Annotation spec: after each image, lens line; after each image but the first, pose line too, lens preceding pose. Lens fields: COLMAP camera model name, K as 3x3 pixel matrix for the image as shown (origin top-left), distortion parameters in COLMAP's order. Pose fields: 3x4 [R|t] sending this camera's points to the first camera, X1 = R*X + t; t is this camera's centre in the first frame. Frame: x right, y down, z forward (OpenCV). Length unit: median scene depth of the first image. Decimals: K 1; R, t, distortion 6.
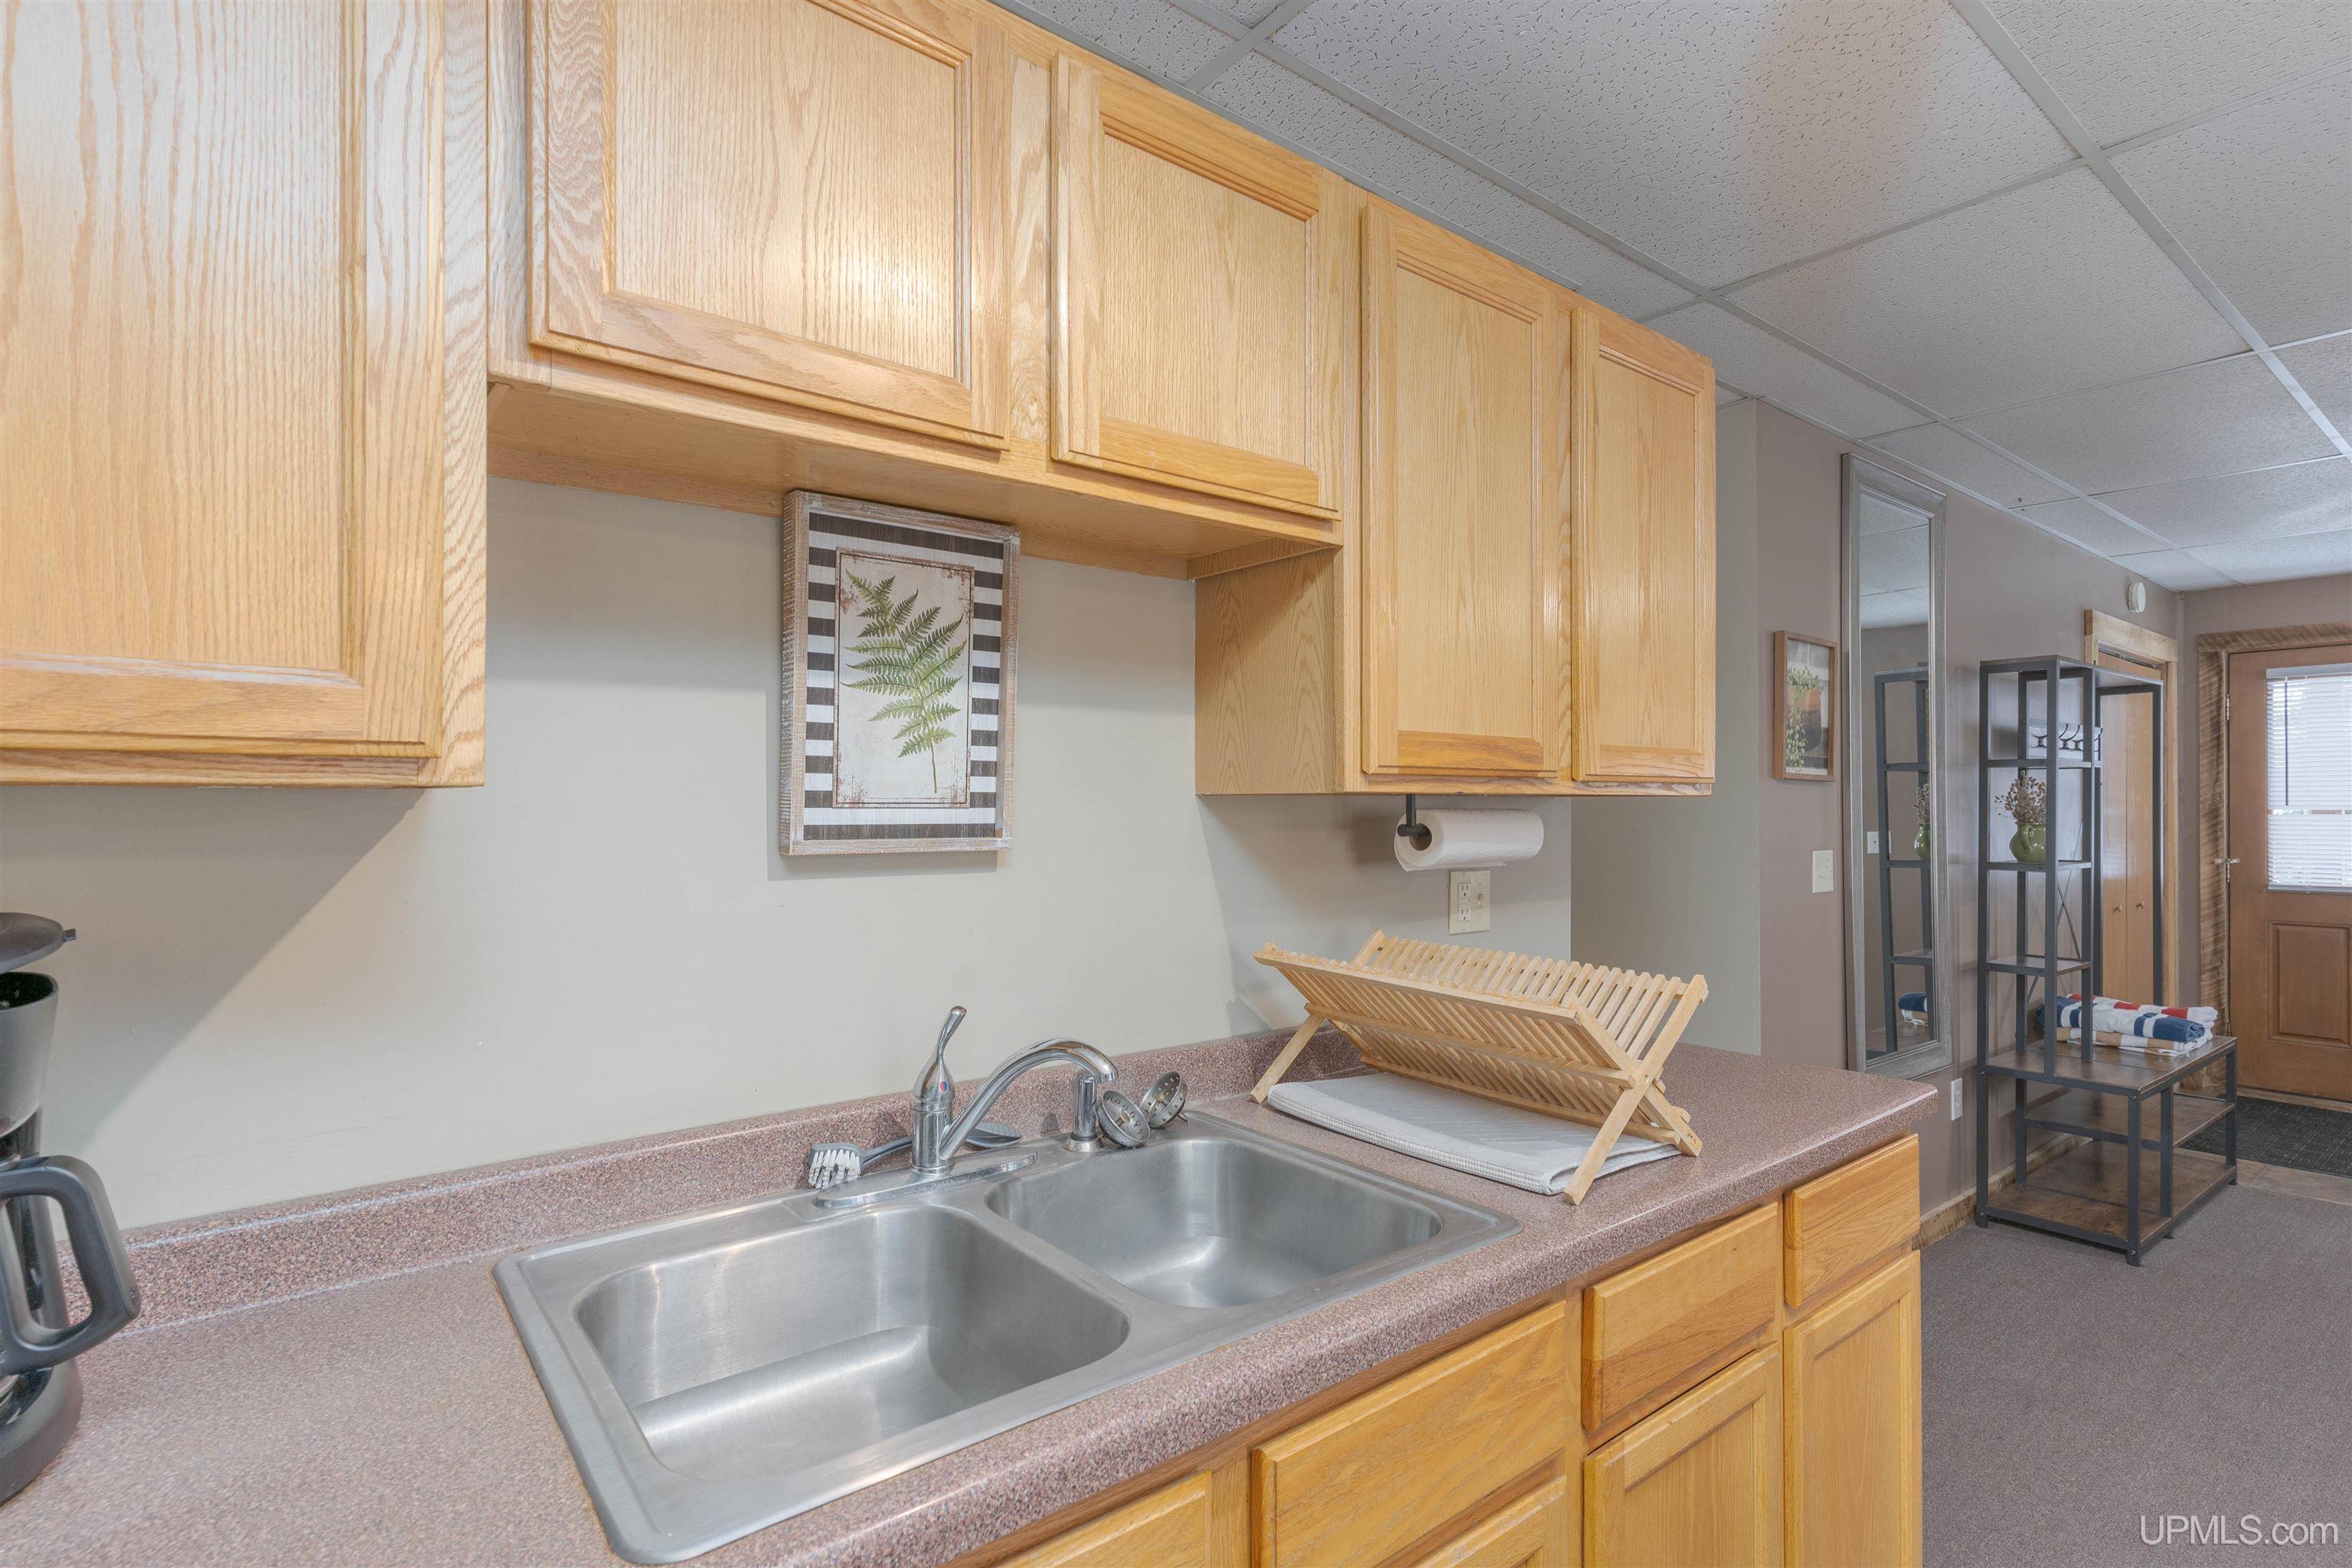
lens RADIAL K [[1135.8, 0, 1183.2], [0, 1135.8, 792.1], [0, 0, 1]] dist [0.001987, -0.001013]
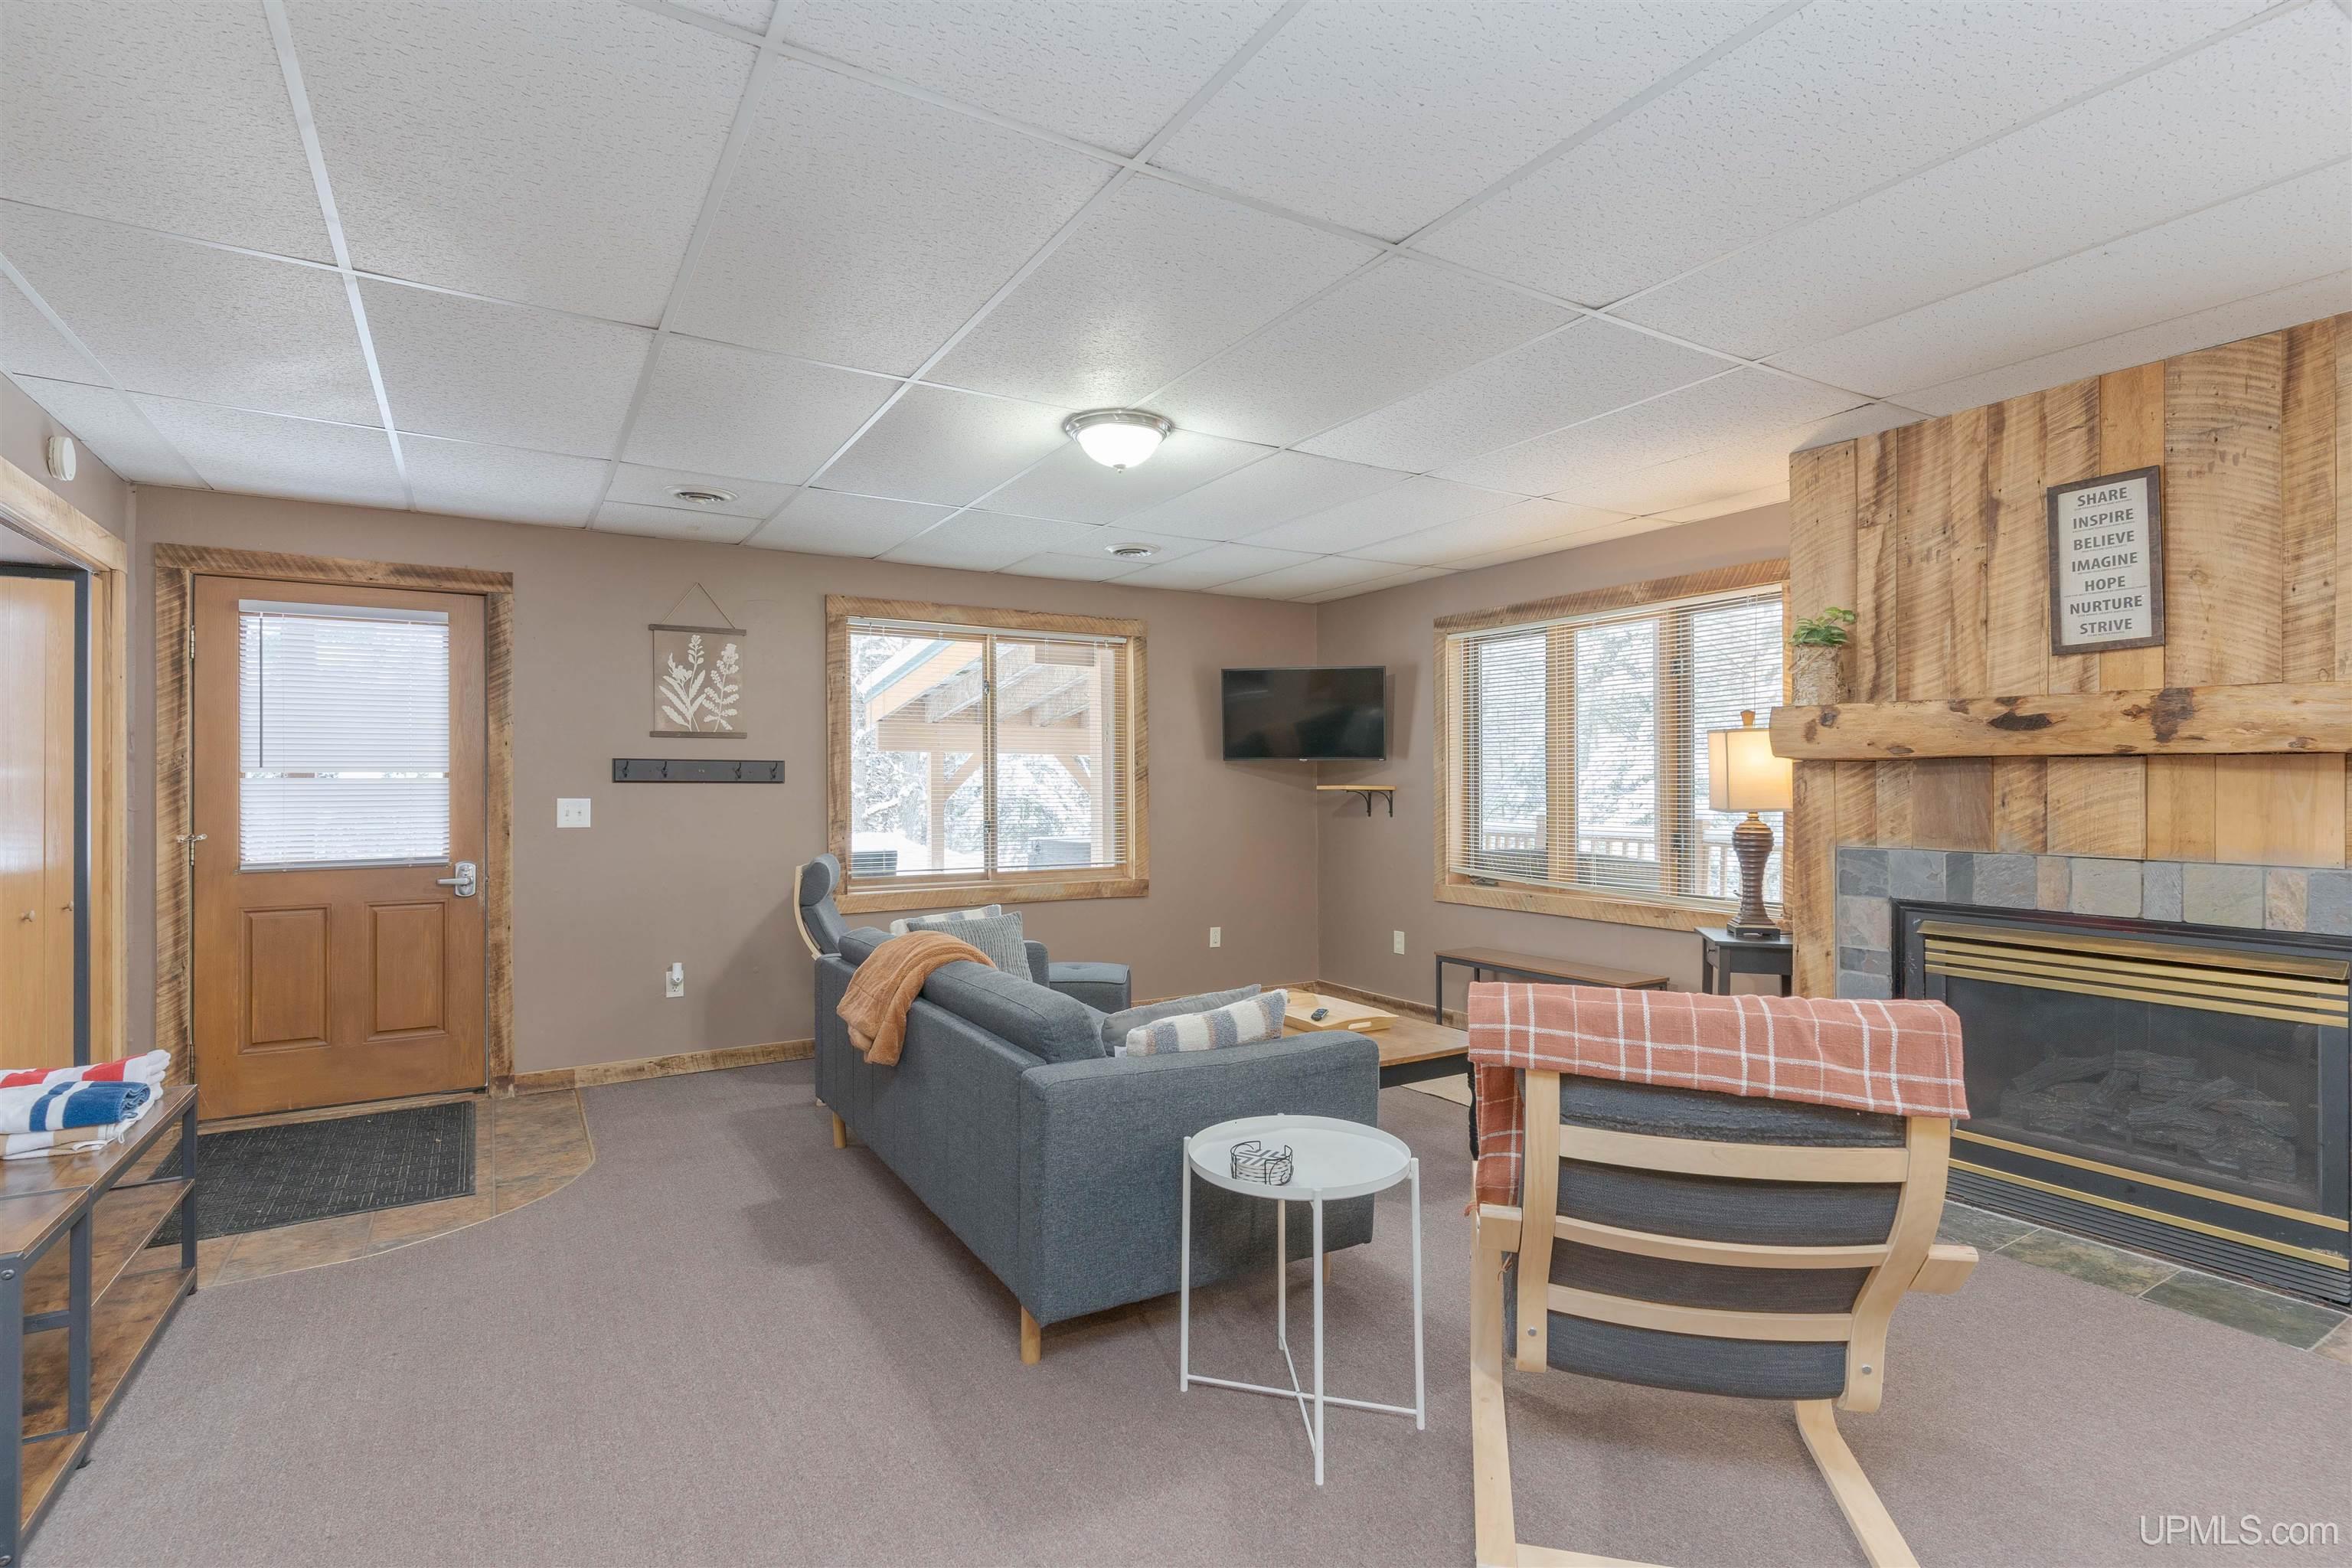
lens RADIAL K [[1135.8, 0, 1164.0], [0, 1135.8, 785.1], [0, 0, 1]] dist [0.001987, -0.001013]
pose [[0.125546, -0.001171, 0.992087, 0.234557], [-0.005506, 0.999983, 0.001877, 0.019868], [-0.992072, -0.005698, 0.125538, 0.246490]]
